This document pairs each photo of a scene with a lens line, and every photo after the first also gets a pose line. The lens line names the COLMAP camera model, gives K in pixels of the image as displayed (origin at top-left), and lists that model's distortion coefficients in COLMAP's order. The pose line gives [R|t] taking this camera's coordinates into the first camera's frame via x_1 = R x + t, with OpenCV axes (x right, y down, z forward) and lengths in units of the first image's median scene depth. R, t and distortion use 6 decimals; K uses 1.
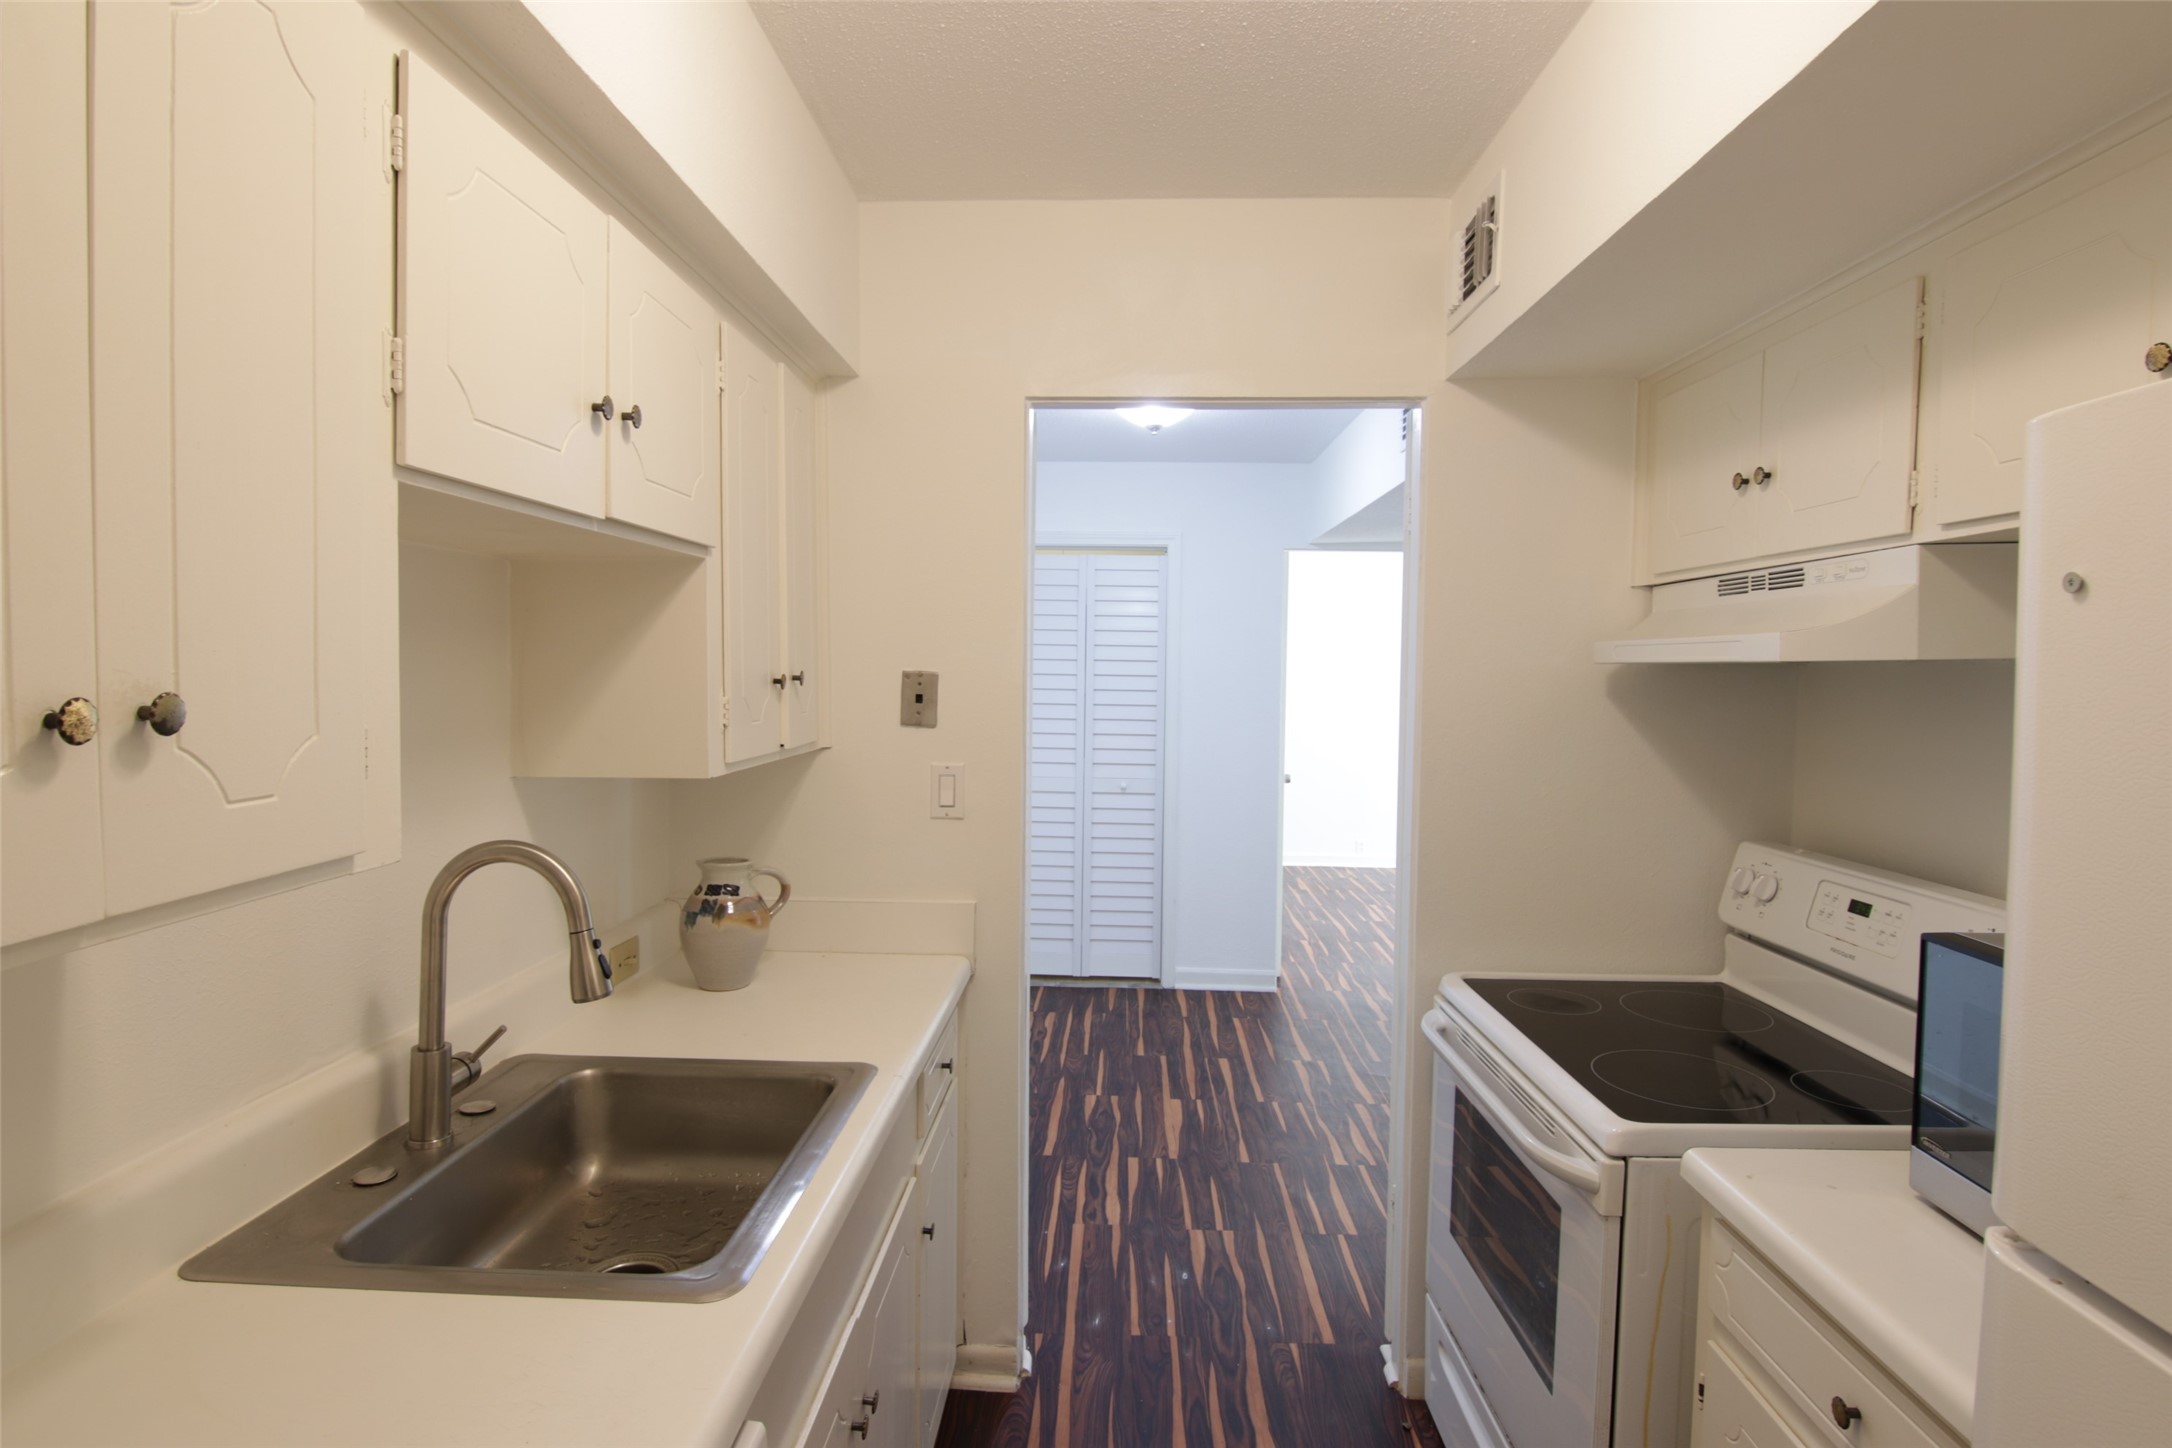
lens RADIAL K [[1107.2, 0, 1083.7], [0, 1107.2, 715.5], [0, 0, 1]] dist [-0.002577, -0.013129]
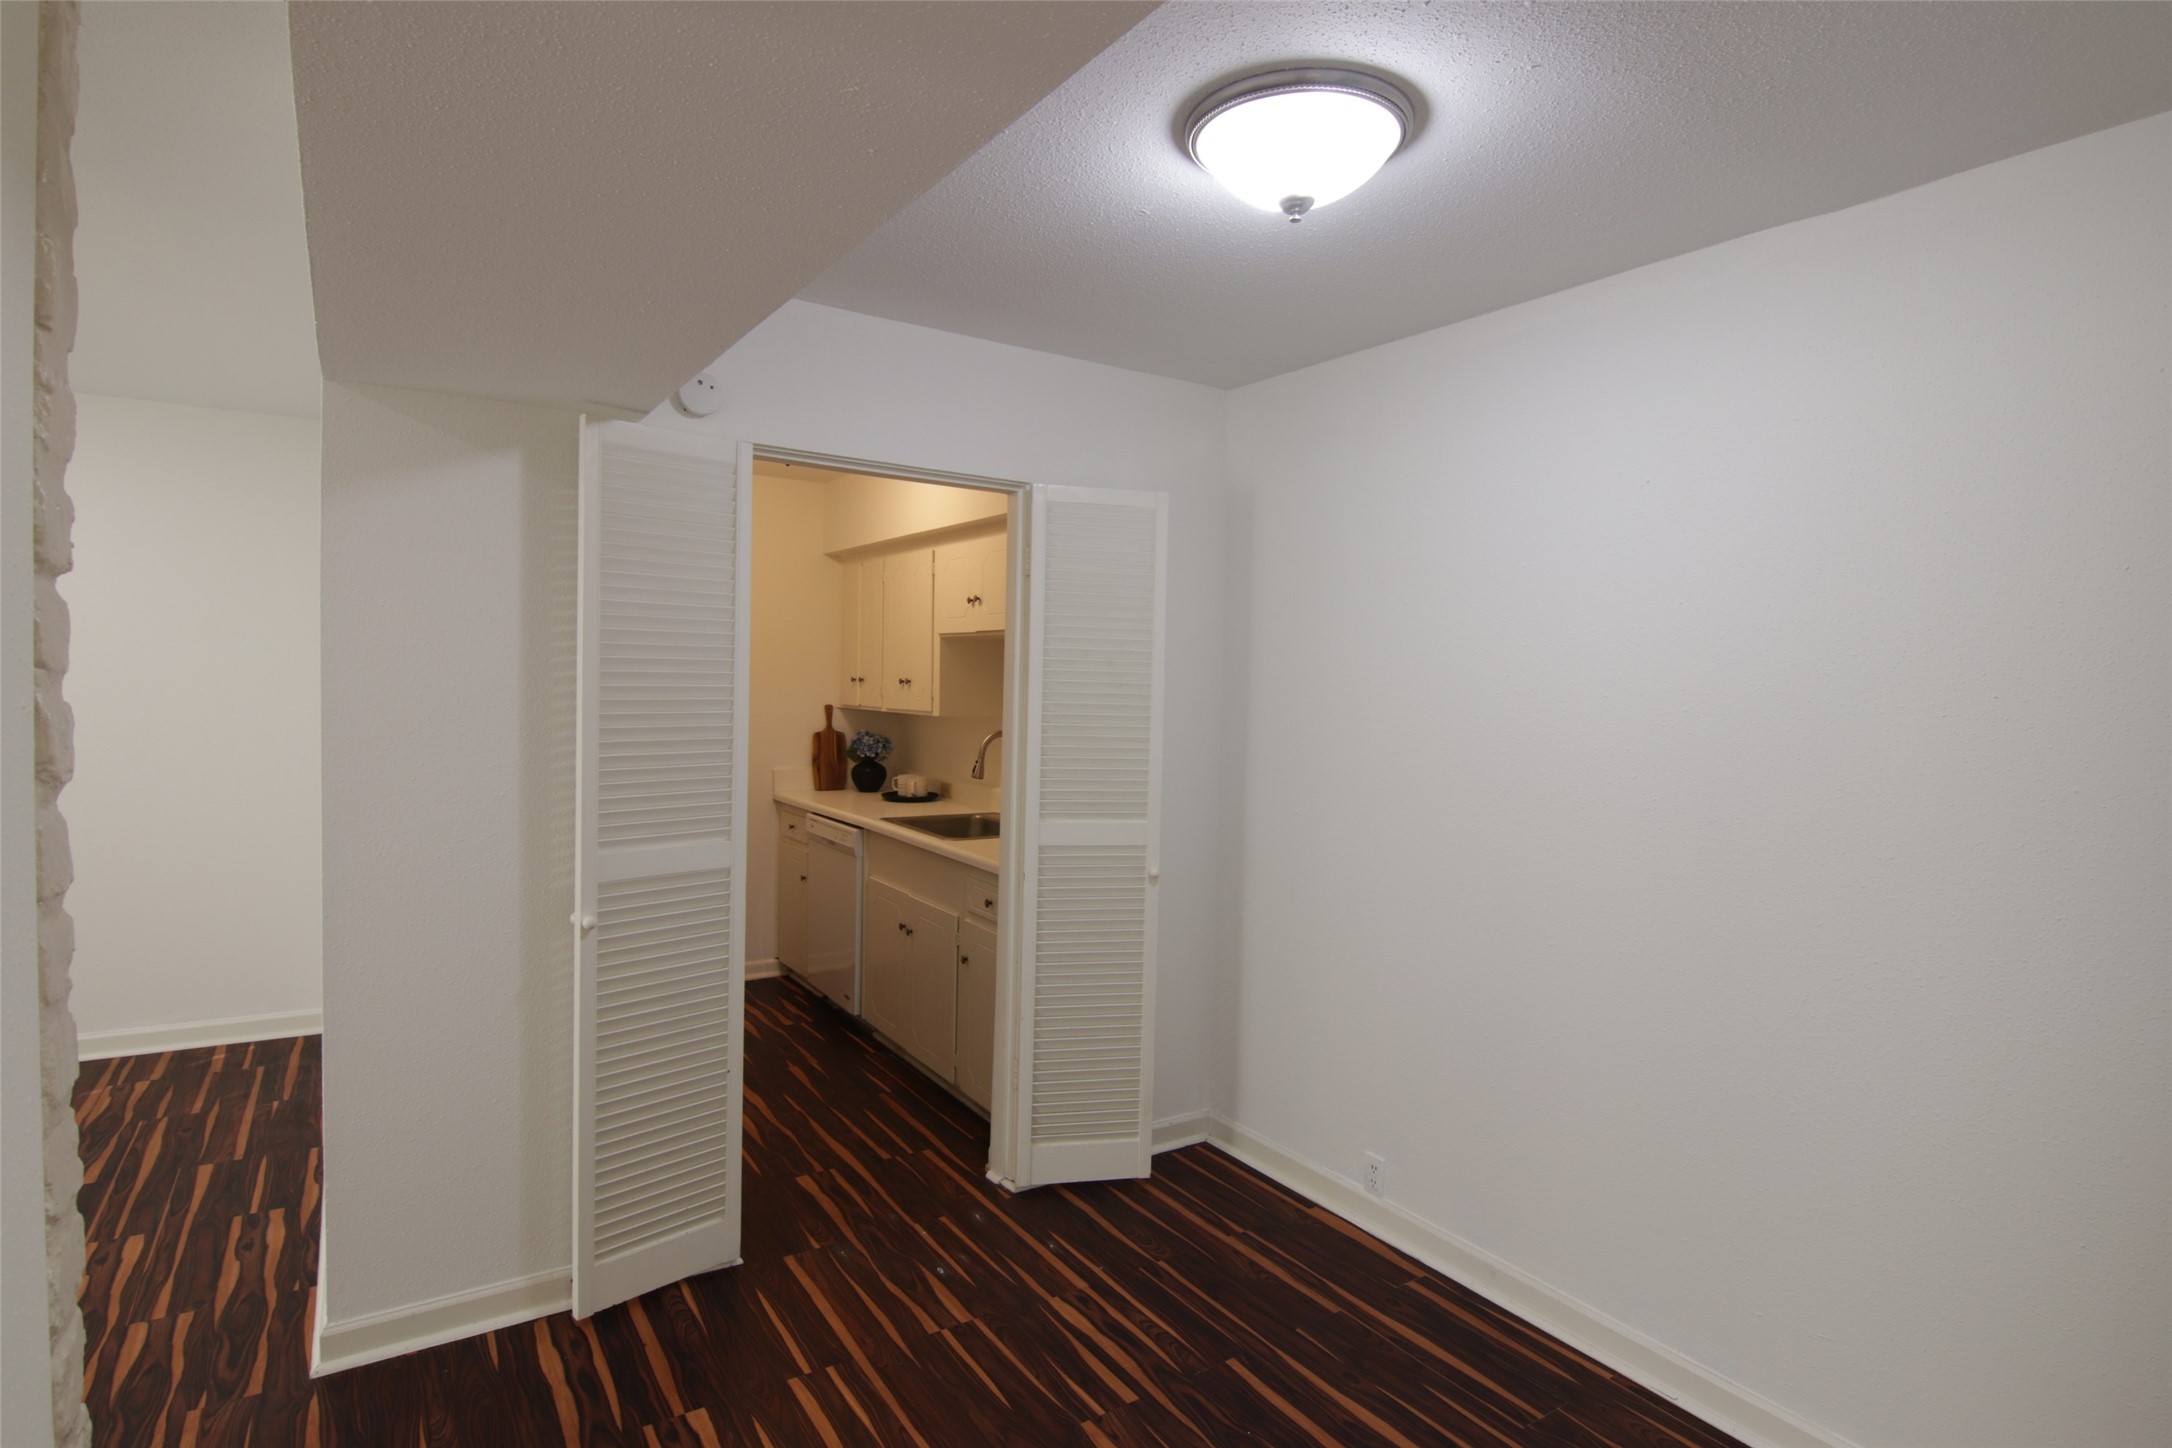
lens RADIAL K [[1107.2, 0, 1083.7], [0, 1107.2, 715.5], [0, 0, 1]] dist [-0.002577, -0.013129]
pose [[-0.814283, -0.014806, -0.580279, 0.344806], [-0.060122, 0.996449, 0.058942, -0.042976], [0.577346, 0.082883, -0.812282, 1.099640]]
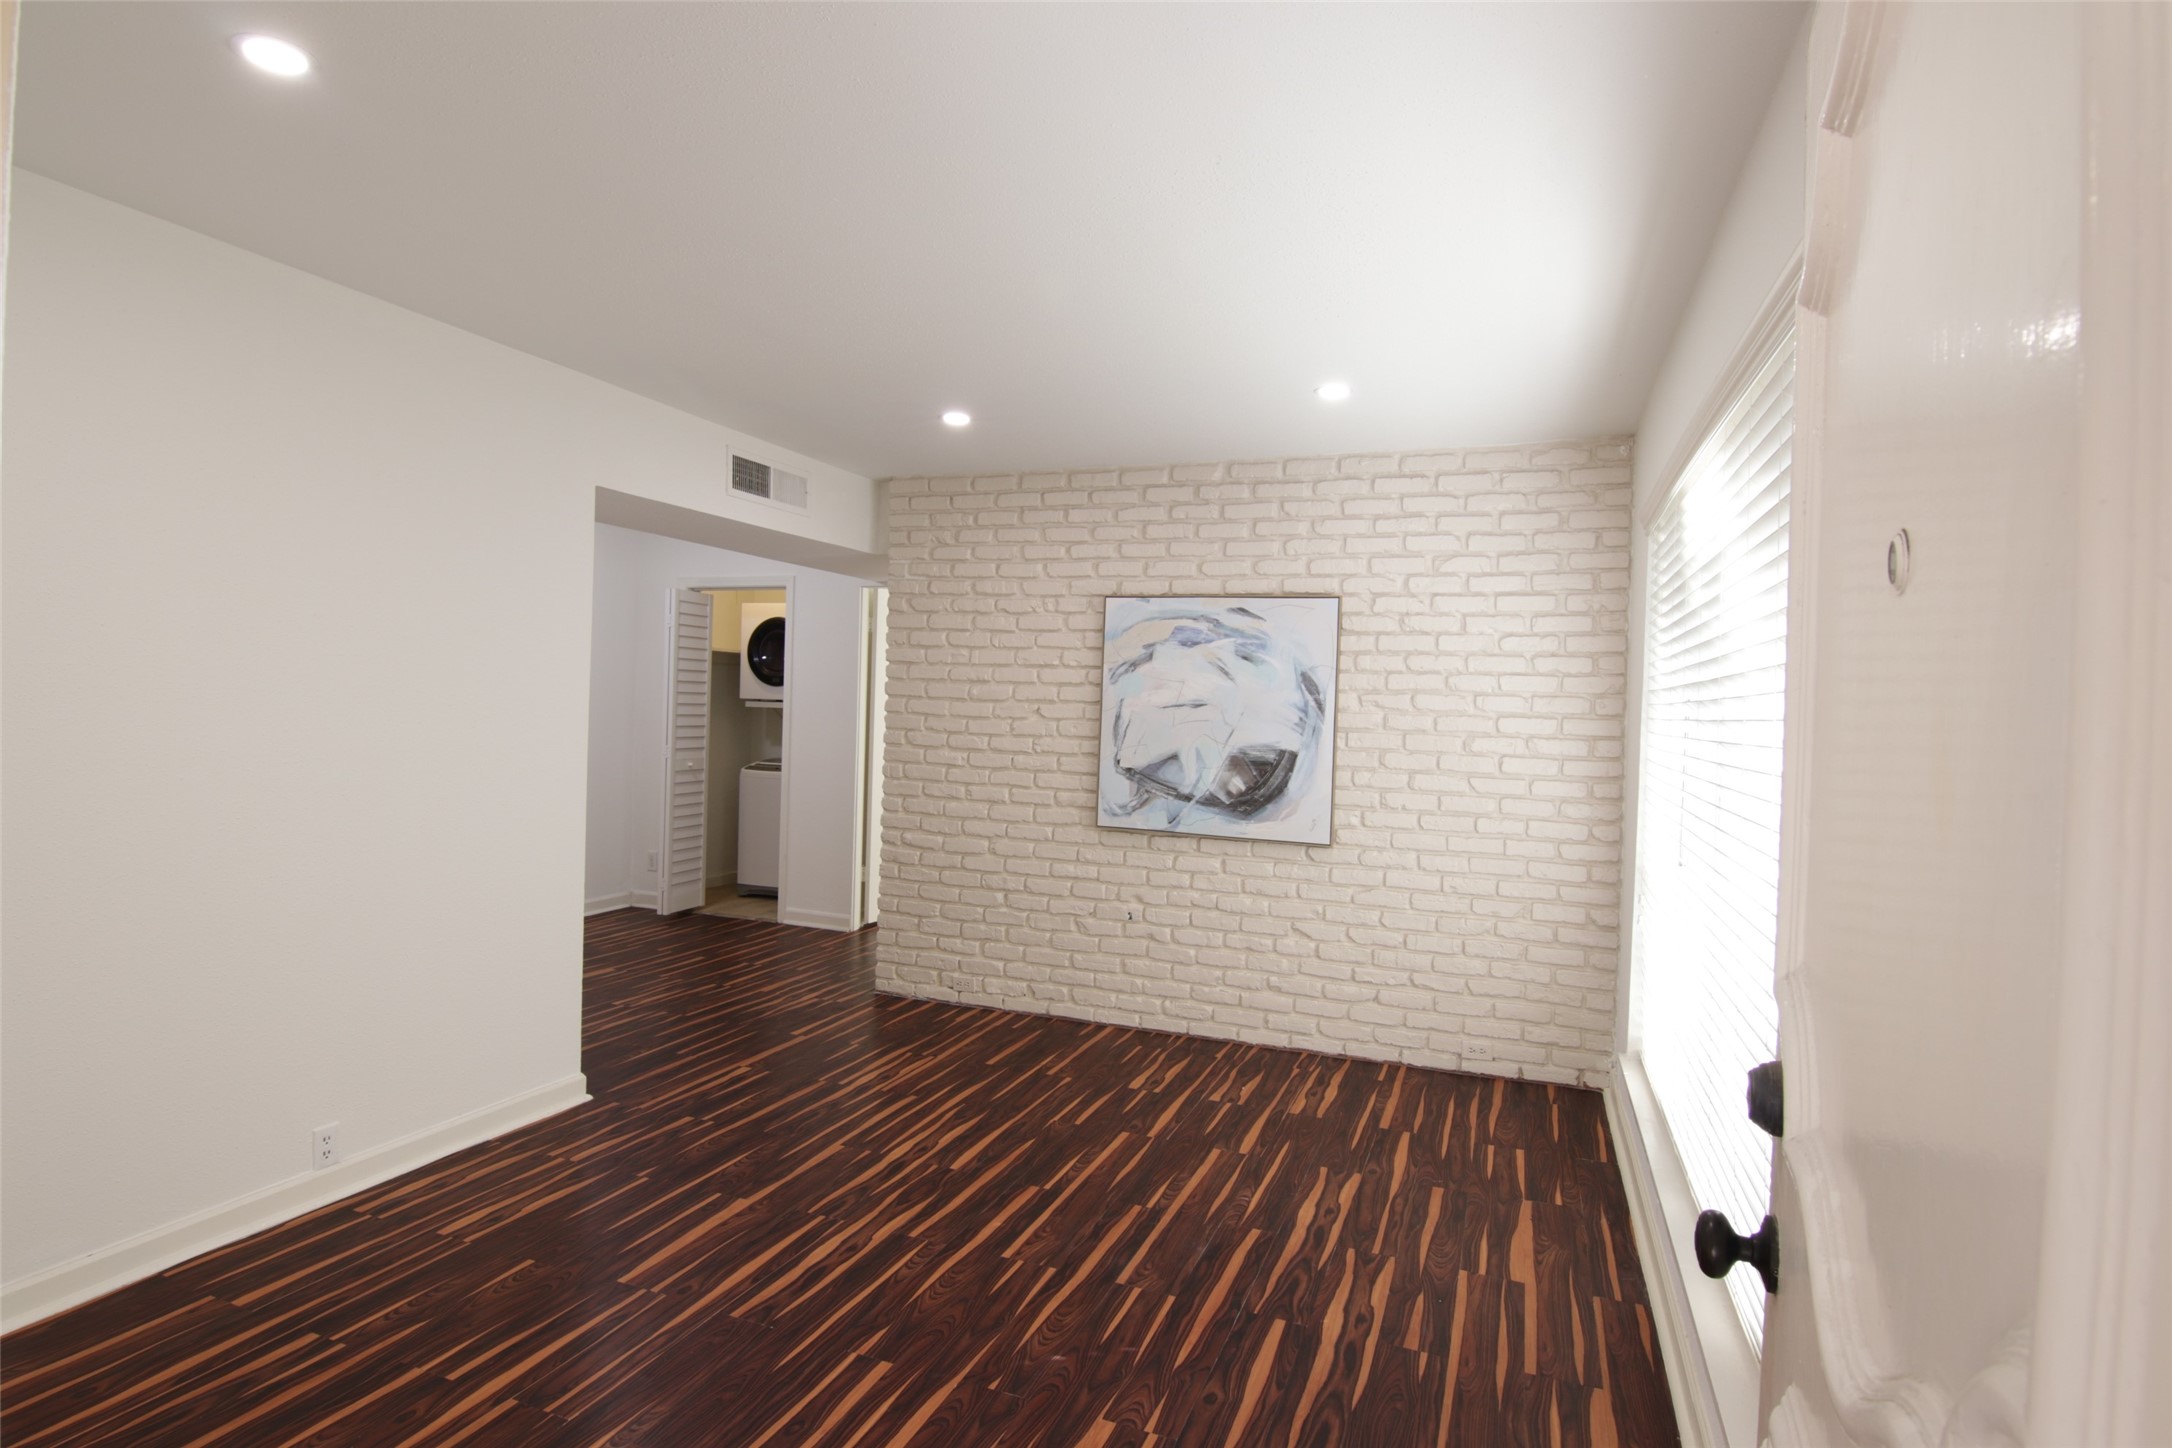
lens RADIAL K [[1107.2, 0, 1083.7], [0, 1107.2, 715.5], [0, 0, 1]] dist [-0.002577, -0.013129]
pose [[0.942597, 0.017437, -0.333478, 0.942335], [-0.031604, 0.998812, -0.037103, 0.042673], [0.332435, 0.045512, 0.942027, -0.134669]]
